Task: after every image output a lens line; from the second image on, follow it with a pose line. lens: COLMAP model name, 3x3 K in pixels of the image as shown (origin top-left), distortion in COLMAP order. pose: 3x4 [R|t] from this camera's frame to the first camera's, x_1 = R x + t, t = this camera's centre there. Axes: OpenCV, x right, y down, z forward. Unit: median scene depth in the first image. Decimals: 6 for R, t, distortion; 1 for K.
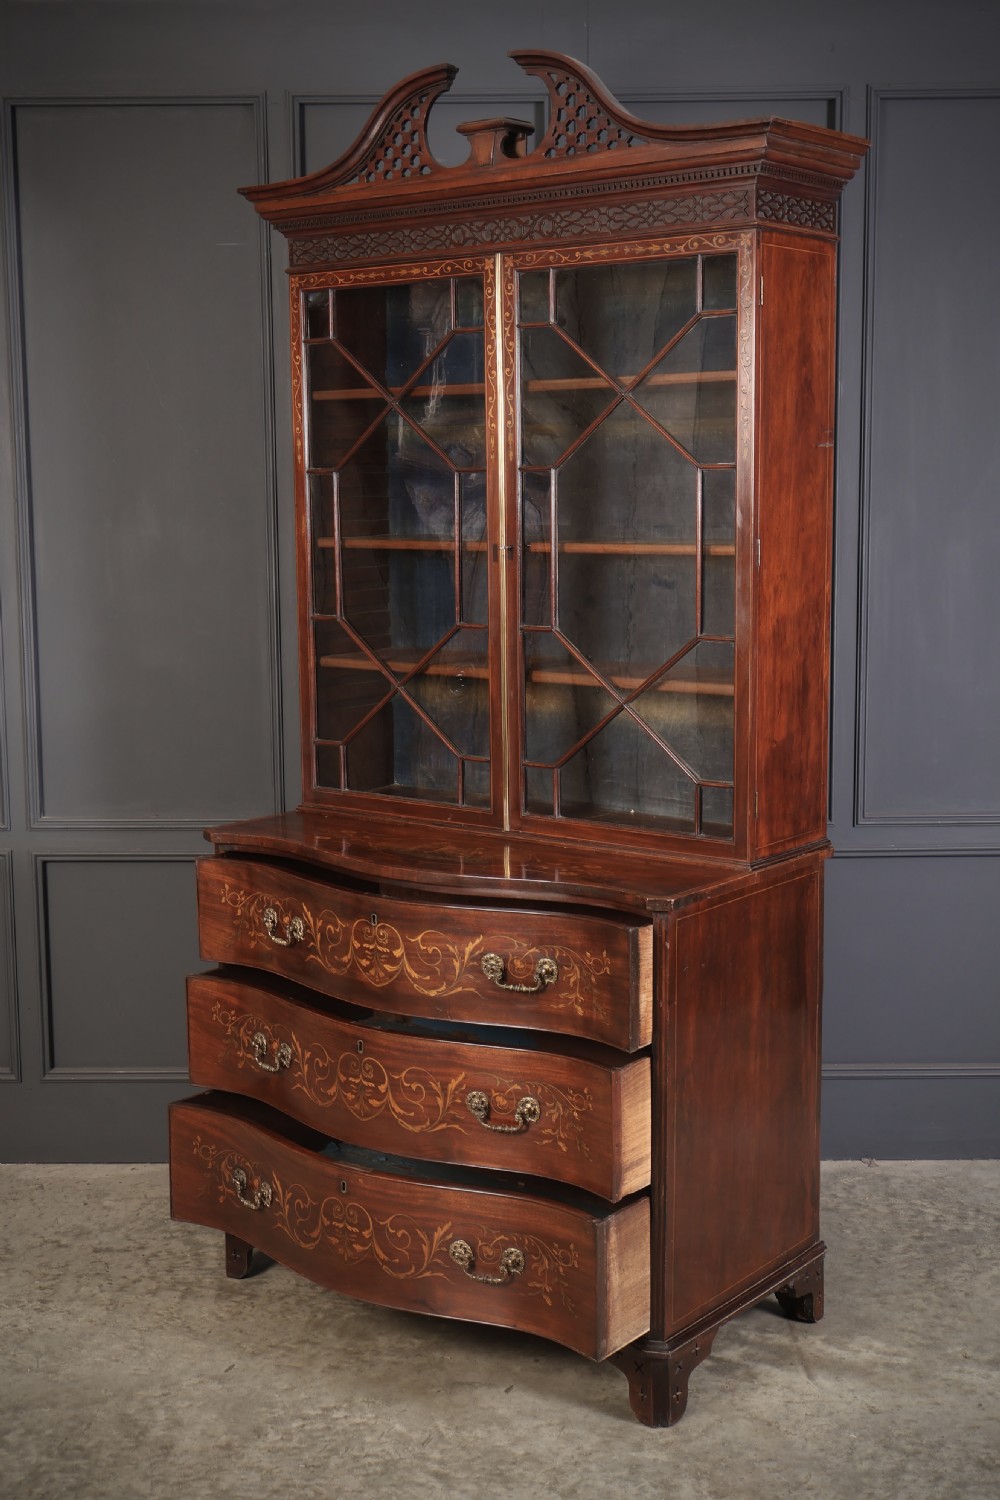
lens RADIAL K [[1898.8, 0, 493.9], [0, 1898.8, 761.2], [0, 0, 1]] dist [-0.005324, 0.000000]
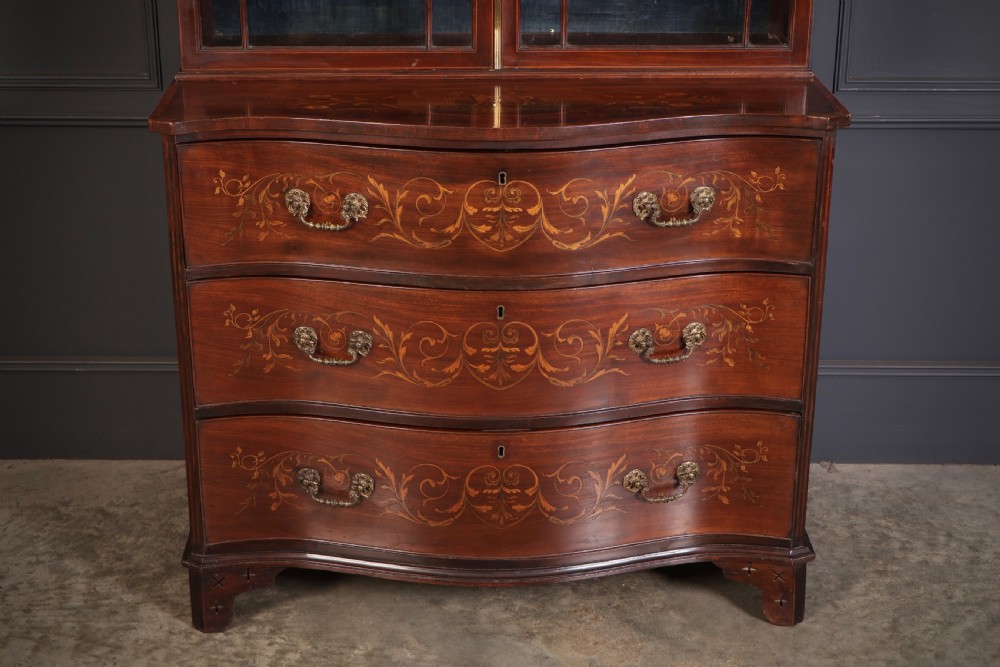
lens RADIAL K [[1655.7, 0, 492.9], [0, 1655.7, 339.2], [0, 0, 1]] dist [-0.003423, 0.000000]
pose [[0.773027, -0.228419, 0.591823, -0.509946], [0.085658, 0.961966, 0.259393, -0.045719], [-0.628564, -0.149823, 0.763191, 0.408297]]
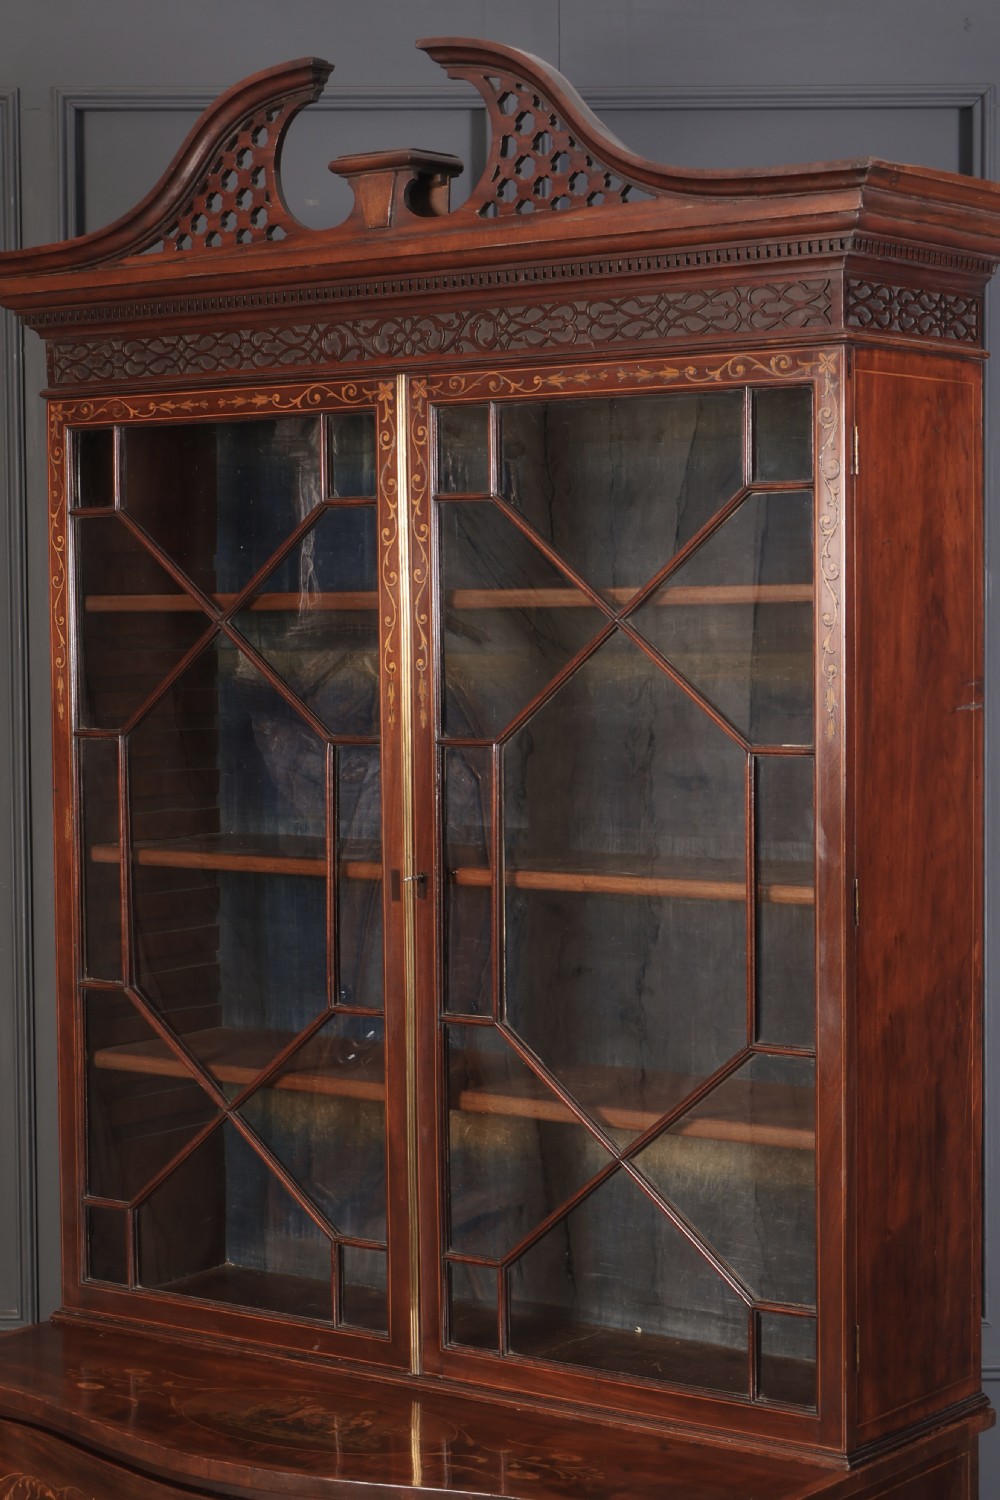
lens RADIAL K [[2967.7, 0, 496.6], [0, 2967.7, 761.4], [0, 0, 1]] dist [-0.008393, 0.000000]
pose [[0.999772, 0.001054, 0.021317, 0.012316], [0.001085, 0.994977, -0.100097, -0.059285], [-0.021315, 0.100097, 0.994749, 0.109182]]
